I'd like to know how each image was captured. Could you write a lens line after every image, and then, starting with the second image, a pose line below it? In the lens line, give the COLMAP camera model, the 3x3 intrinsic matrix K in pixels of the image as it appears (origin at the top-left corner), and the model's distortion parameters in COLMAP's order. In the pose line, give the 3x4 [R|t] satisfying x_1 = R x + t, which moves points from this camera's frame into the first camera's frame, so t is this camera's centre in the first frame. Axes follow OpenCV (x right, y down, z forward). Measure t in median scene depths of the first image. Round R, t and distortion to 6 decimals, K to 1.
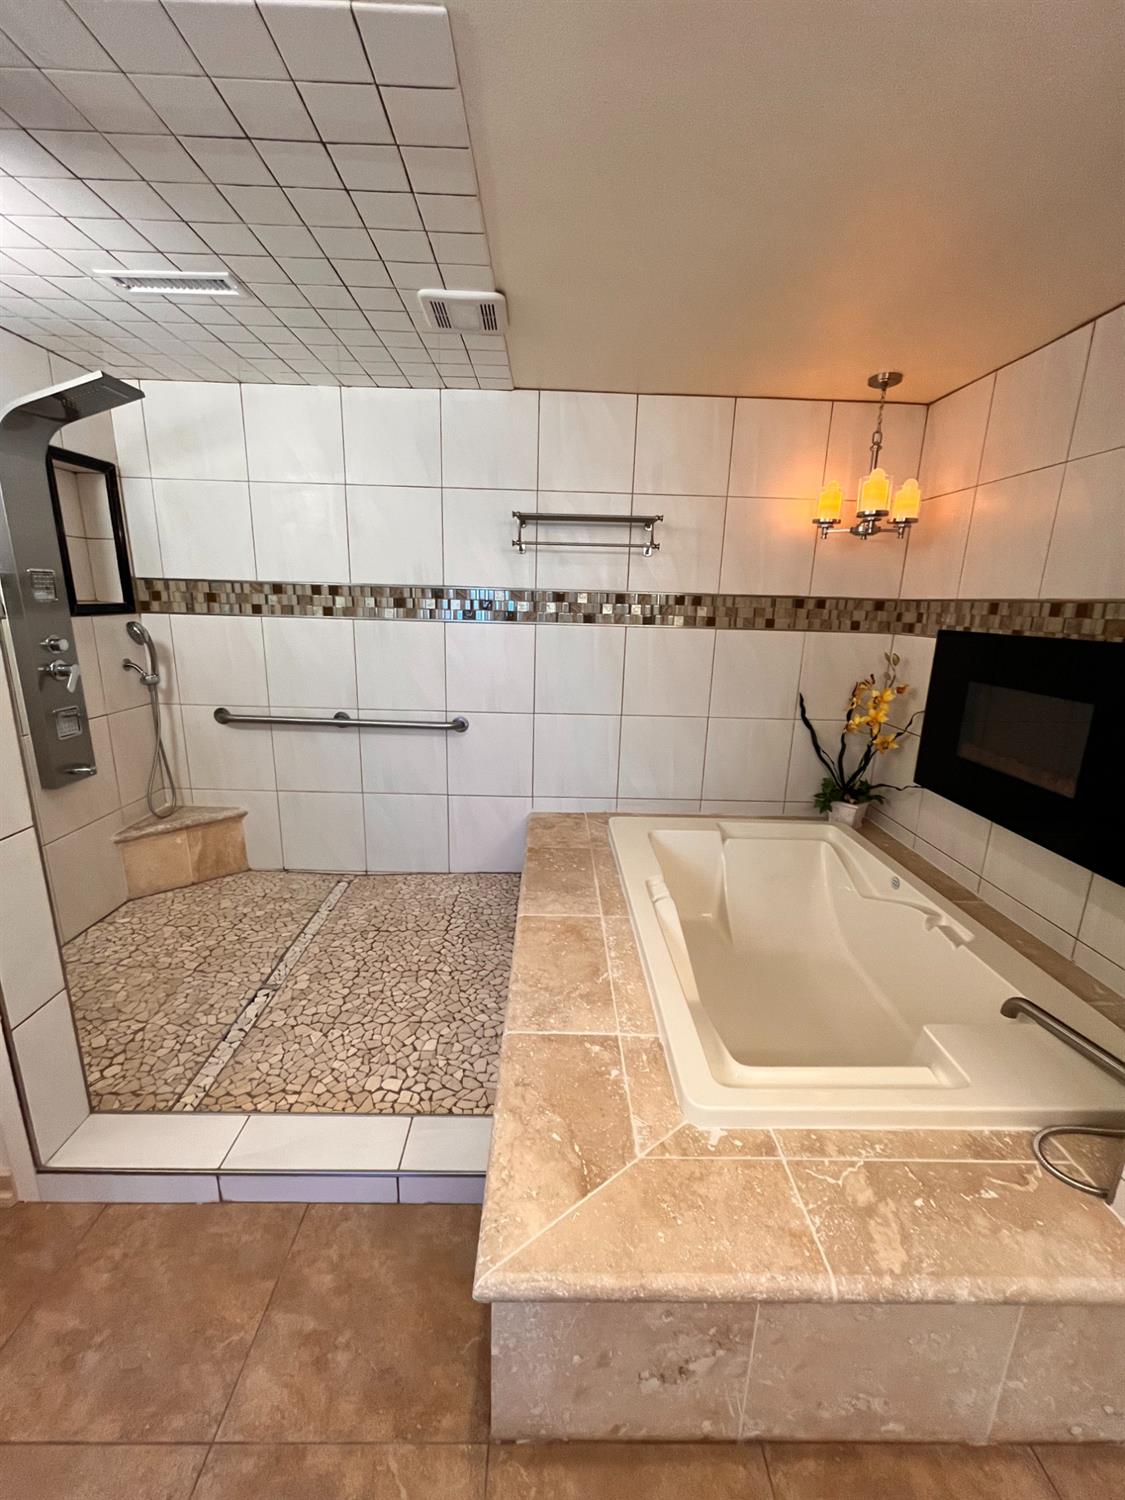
lens RADIAL K [[604.3, 0, 561.7], [0, 604.3, 748.5], [0, 0, 1]] dist [-0.003432, -0.000435]
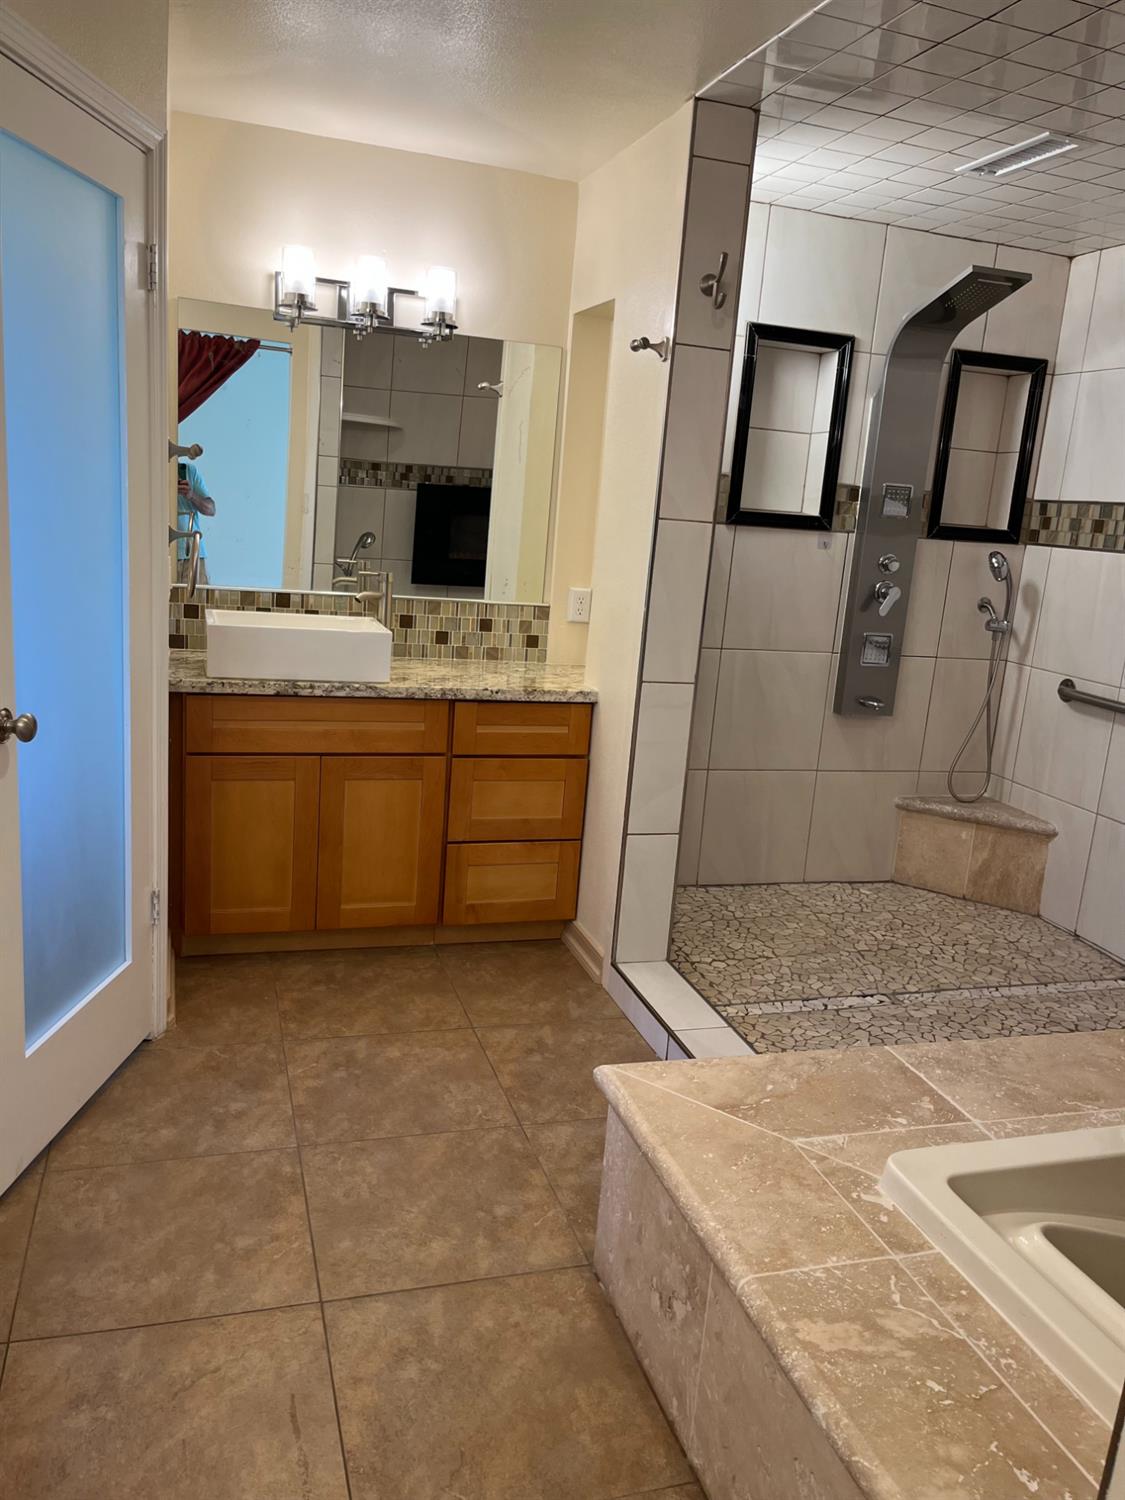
lens RADIAL K [[1140.5, 0, 567.4], [0, 1140.5, 750.0], [0, 0, 1]] dist [0.033880, -0.062328]
pose [[0.288758, 0.198535, -0.936591, 0.651379], [-0.294745, 0.949185, 0.110333, 0.044577], [0.910903, 0.244196, 0.332602, 0.037578]]
